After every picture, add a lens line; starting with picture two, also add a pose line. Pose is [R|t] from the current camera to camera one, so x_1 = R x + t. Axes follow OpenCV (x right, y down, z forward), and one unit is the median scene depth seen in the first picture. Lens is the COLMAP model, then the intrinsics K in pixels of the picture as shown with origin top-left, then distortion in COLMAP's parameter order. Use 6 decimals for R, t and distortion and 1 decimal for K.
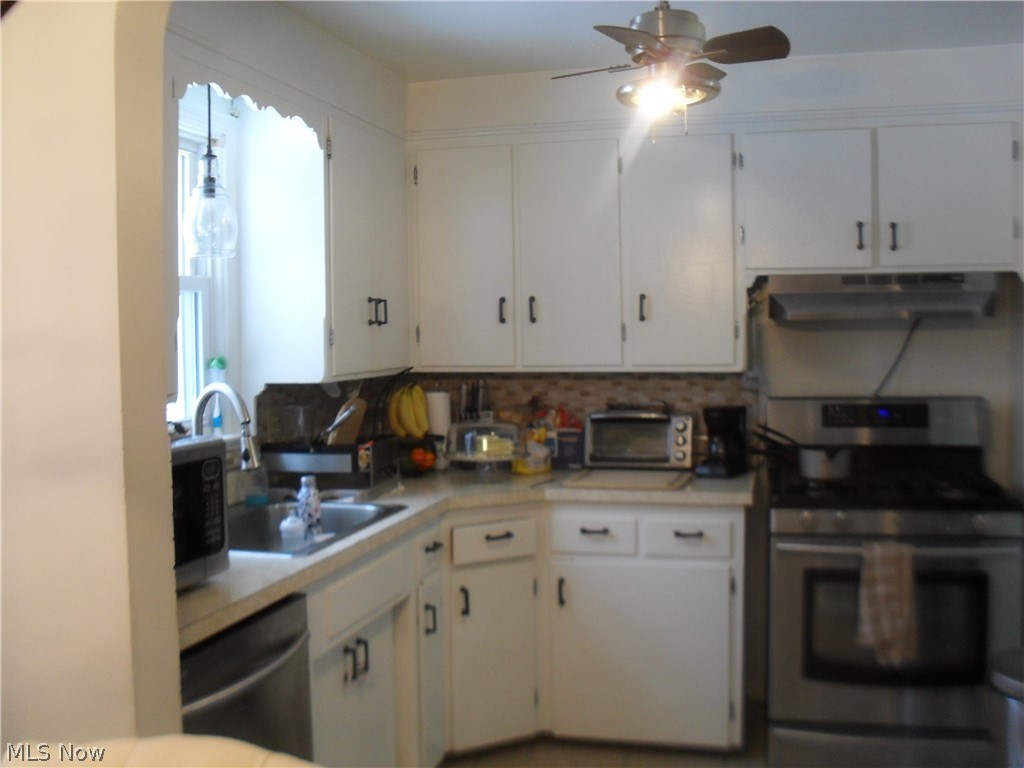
lens RADIAL K [[1091.4, 0, 512.0], [0, 1091.4, 384.0], [0, 0, 1]] dist [-0.158196, -0.000889]
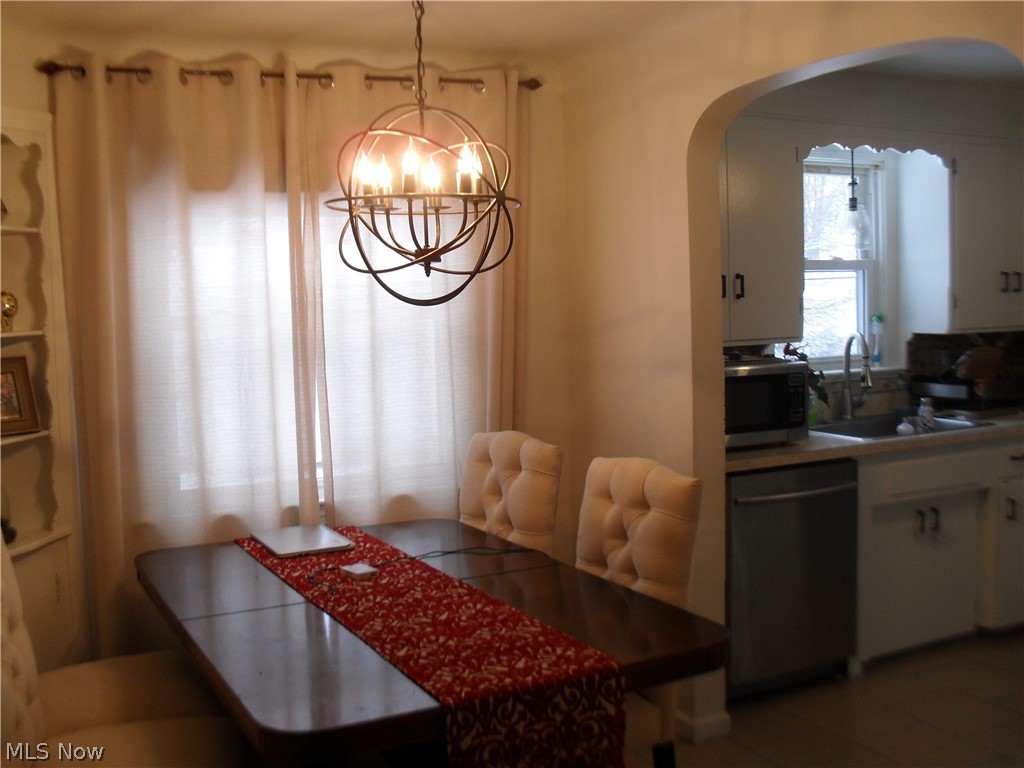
lens RADIAL K [[1091.4, 0, 512.0], [0, 1091.4, 384.0], [0, 0, 1]] dist [-0.158196, -0.000889]
pose [[0.664912, 0.056241, -0.744801, 0.501648], [-0.020077, 0.998147, 0.057448, -0.003686], [0.746652, -0.023244, 0.664809, -0.356843]]
